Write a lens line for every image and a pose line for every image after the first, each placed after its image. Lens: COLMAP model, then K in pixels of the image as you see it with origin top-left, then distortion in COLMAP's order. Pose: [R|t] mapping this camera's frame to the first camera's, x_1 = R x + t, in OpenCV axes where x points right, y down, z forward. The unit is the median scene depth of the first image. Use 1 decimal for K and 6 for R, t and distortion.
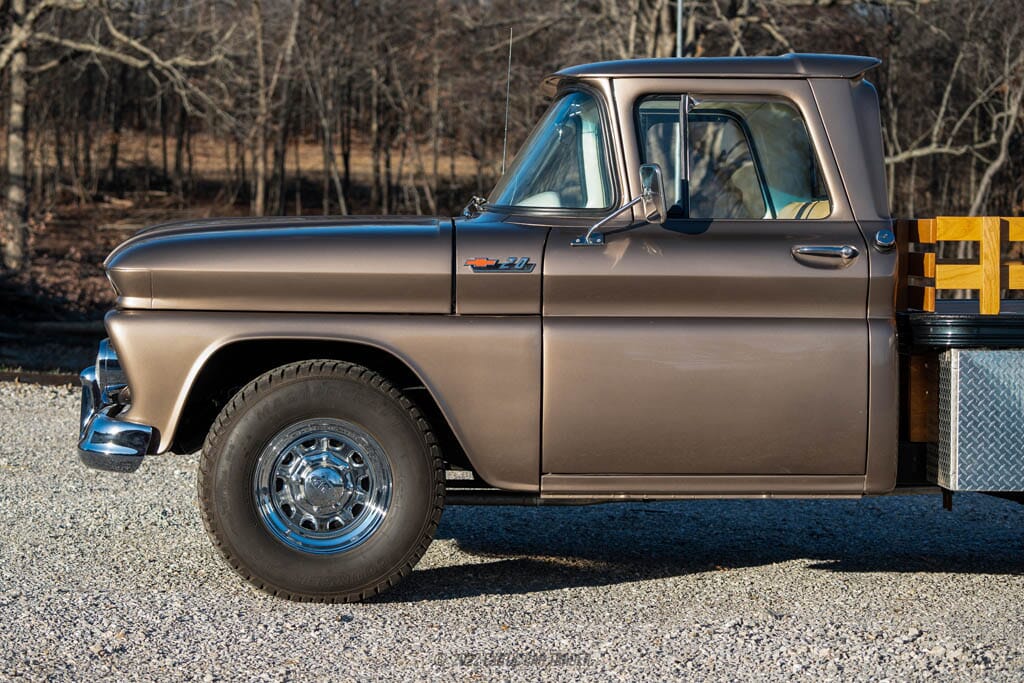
lens RADIAL K [[2482.3, 0, 510.9], [0, 2482.3, 282.5], [0, 0, 1]] dist [0.016932, -0.155402]
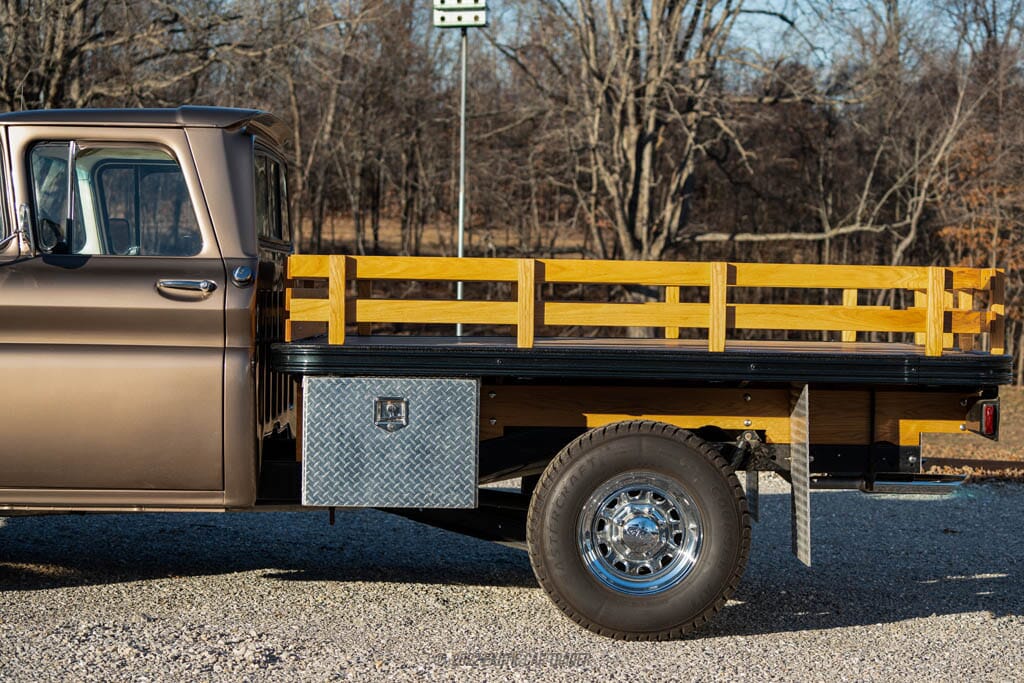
lens RADIAL K [[2137.9, 0, 567.4], [0, 2137.9, 340.8], [0, 0, 1]] dist [-0.103435, 0.000125]
pose [[0.999451, 0.011522, 0.031058, 0.259442], [-0.011567, 0.999932, 0.001247, 0.008672], [-0.031042, -0.001606, 0.999517, 0.057635]]
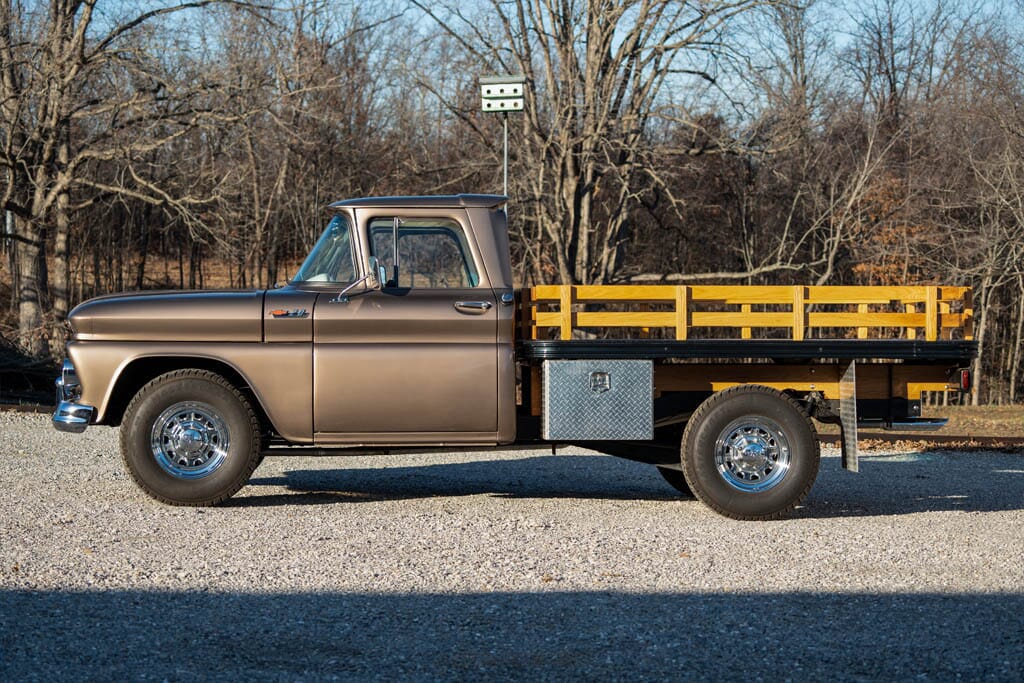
lens RADIAL K [[1956.5, 0, 512.0], [0, 1956.5, 341.5], [0, 0, 1]] dist [-0.074596, -0.134234]
pose [[0.999512, -0.005893, 0.030671, 0.109006], [0.006379, 0.999855, -0.015772, 0.034843], [-0.030574, 0.015960, 0.999405, -0.387995]]
